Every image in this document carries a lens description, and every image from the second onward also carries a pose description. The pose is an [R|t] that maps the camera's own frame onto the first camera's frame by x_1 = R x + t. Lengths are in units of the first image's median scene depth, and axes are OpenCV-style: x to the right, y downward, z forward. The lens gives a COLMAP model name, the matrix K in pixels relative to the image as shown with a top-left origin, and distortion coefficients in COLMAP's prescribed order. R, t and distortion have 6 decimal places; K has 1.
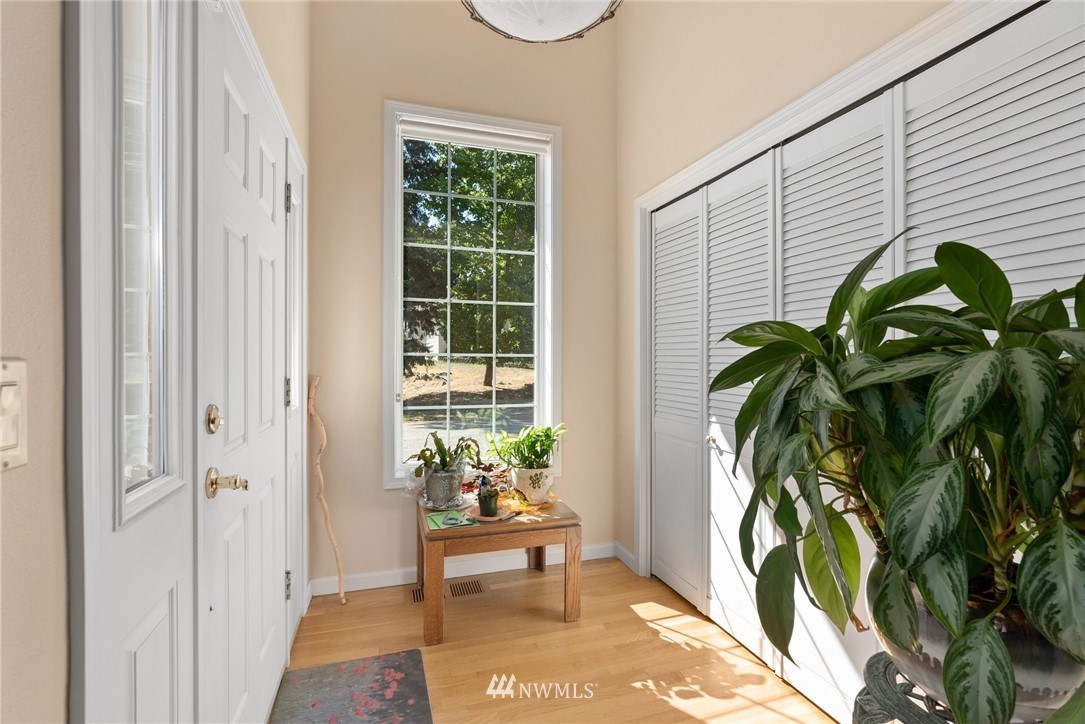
lens RADIAL K [[496.3, 0, 537.2], [0, 496.3, 362.8], [0, 0, 1]] dist [-0.008759, 0.002752]
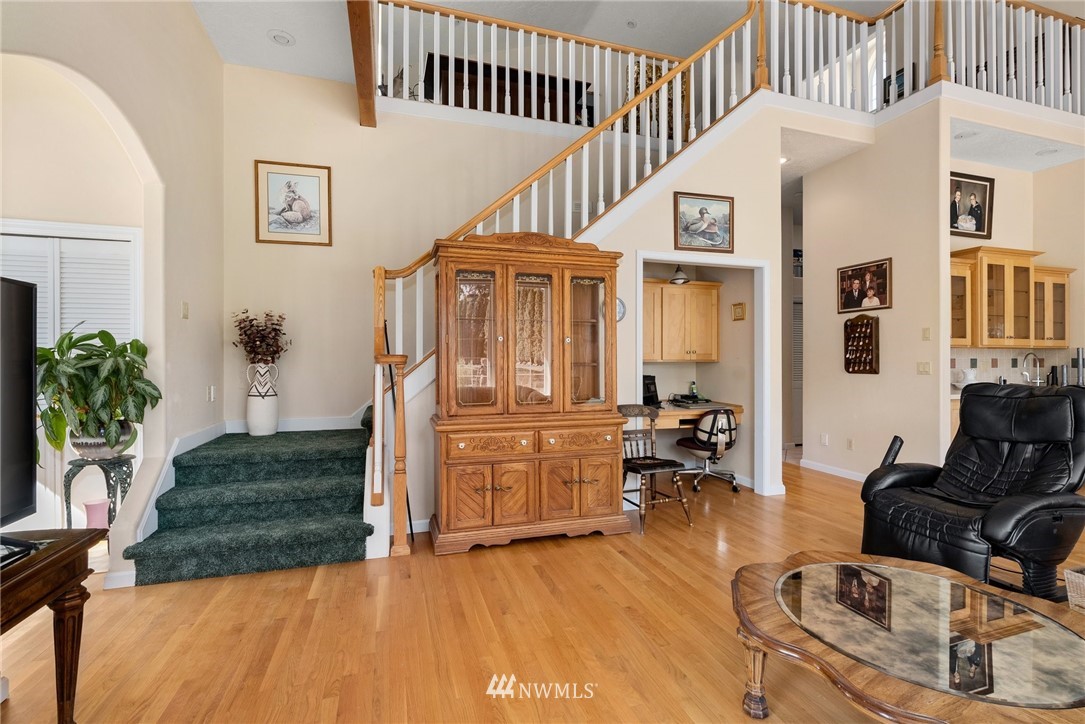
lens RADIAL K [[496.3, 0, 547.7], [0, 496.3, 359.9], [0, 0, 1]] dist [-0.008759, 0.002752]
pose [[0.009036, -0.002366, 0.999956, -3.162536], [0.002906, 0.999993, 0.002340, -0.006234], [-0.999955, 0.002884, 0.009043, -2.662066]]
